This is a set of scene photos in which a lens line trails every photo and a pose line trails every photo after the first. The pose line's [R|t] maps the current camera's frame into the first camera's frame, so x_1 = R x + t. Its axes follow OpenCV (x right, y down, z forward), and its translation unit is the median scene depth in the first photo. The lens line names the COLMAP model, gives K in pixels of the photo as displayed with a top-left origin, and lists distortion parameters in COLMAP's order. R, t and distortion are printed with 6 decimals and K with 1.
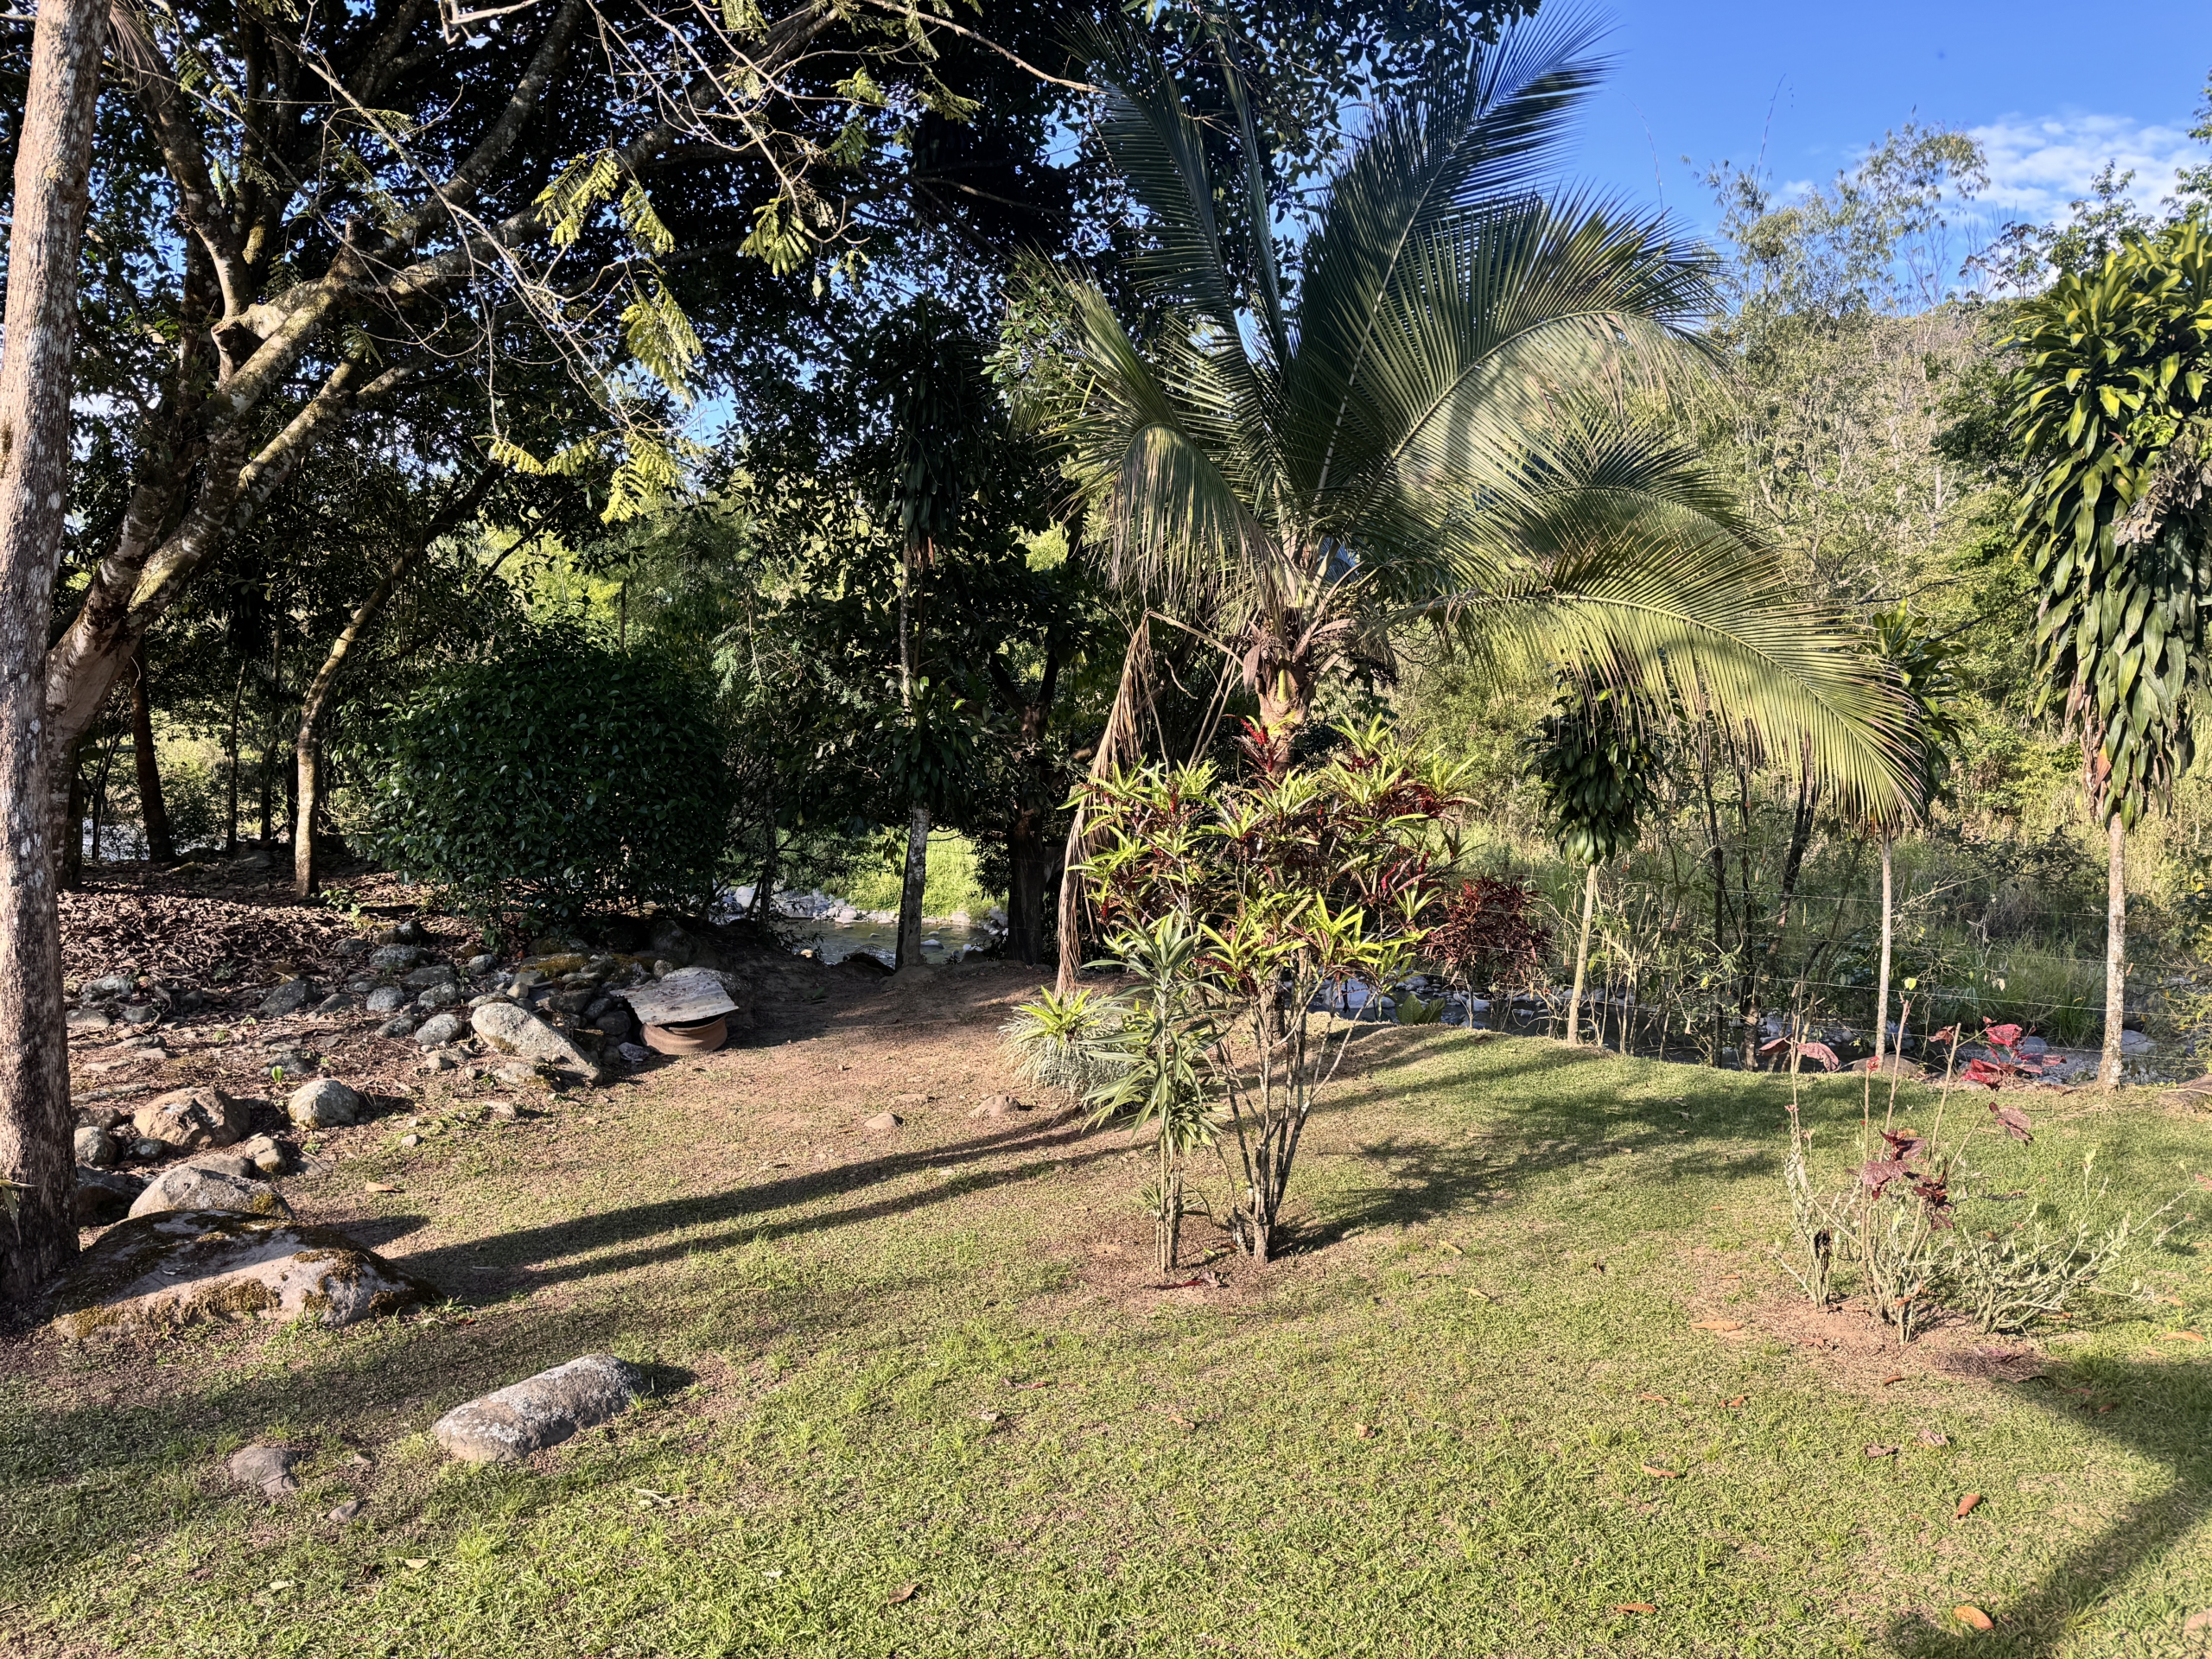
lens RADIAL K [[1597.6, 0, 1101.1], [0, 1597.6, 835.6], [0, 0, 1]] dist [0.139220, -0.253456]
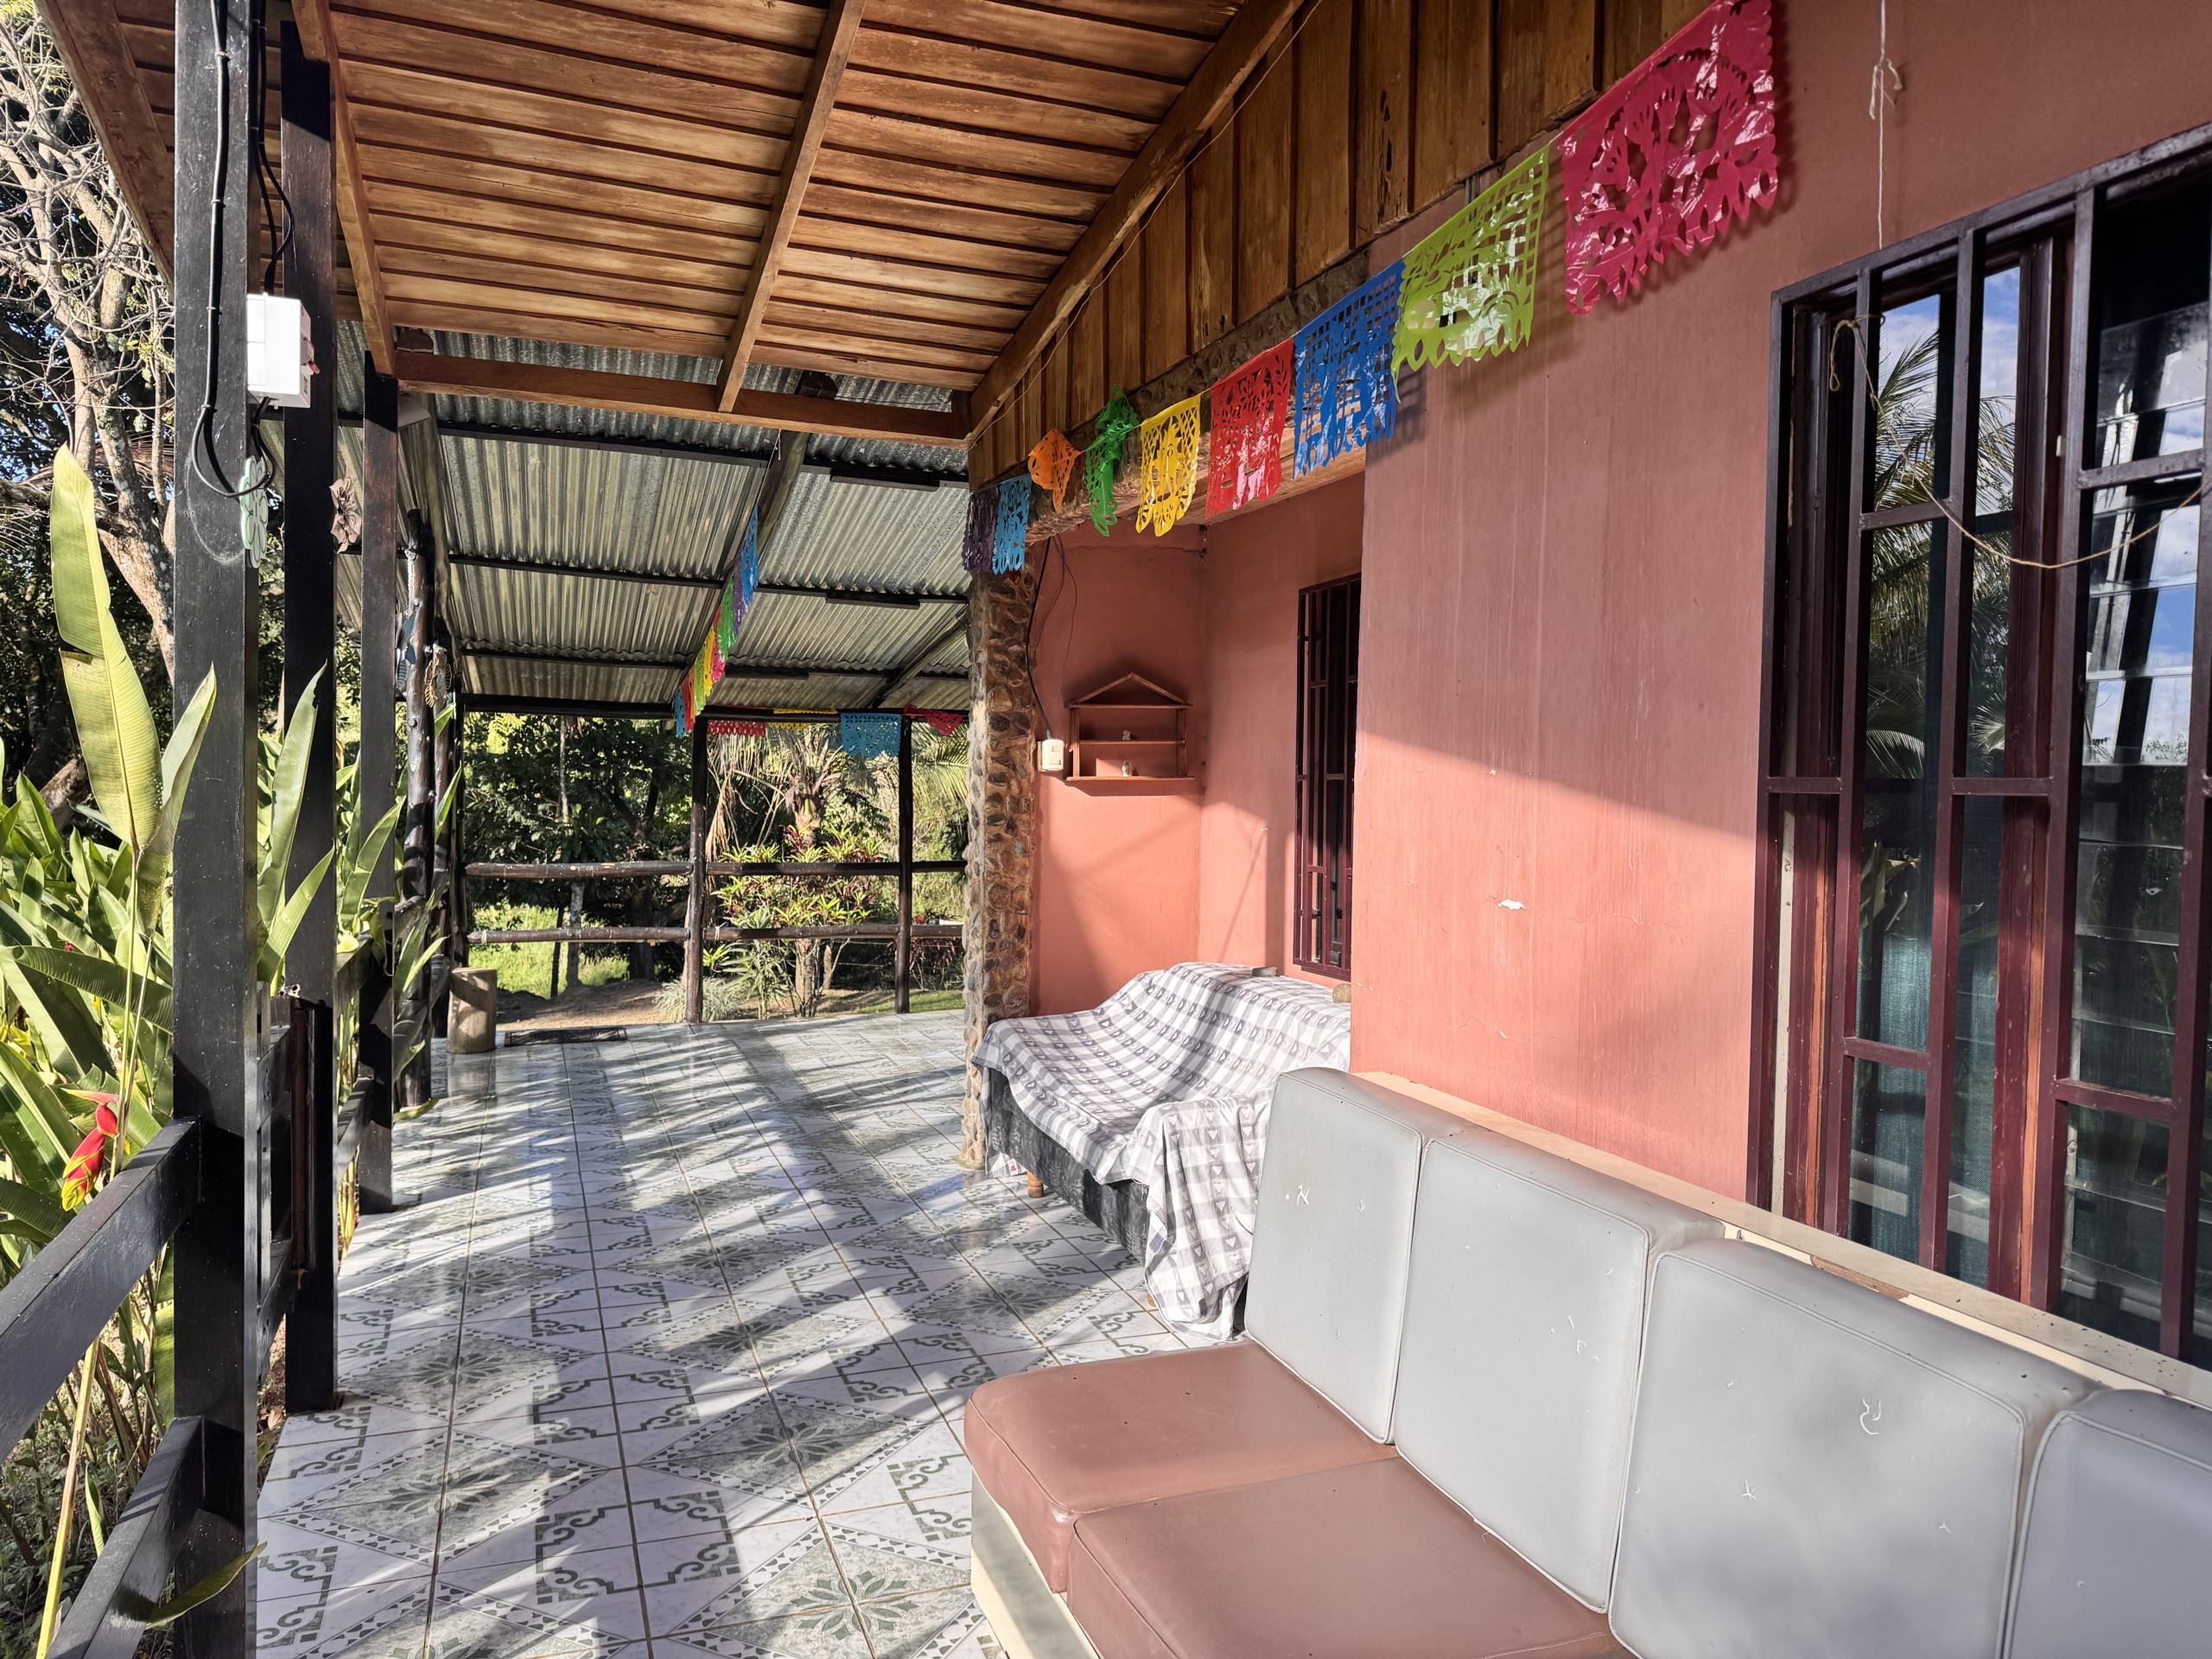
lens RADIAL K [[1597.6, 0, 1101.1], [0, 1597.6, 835.6], [0, 0, 1]] dist [0.139220, -0.253456]
pose [[0.958789, -0.027325, 0.282801, -0.091598], [0.045462, 0.997294, -0.057770, 0.065106], [-0.280458, 0.068246, 0.957437, -0.916101]]
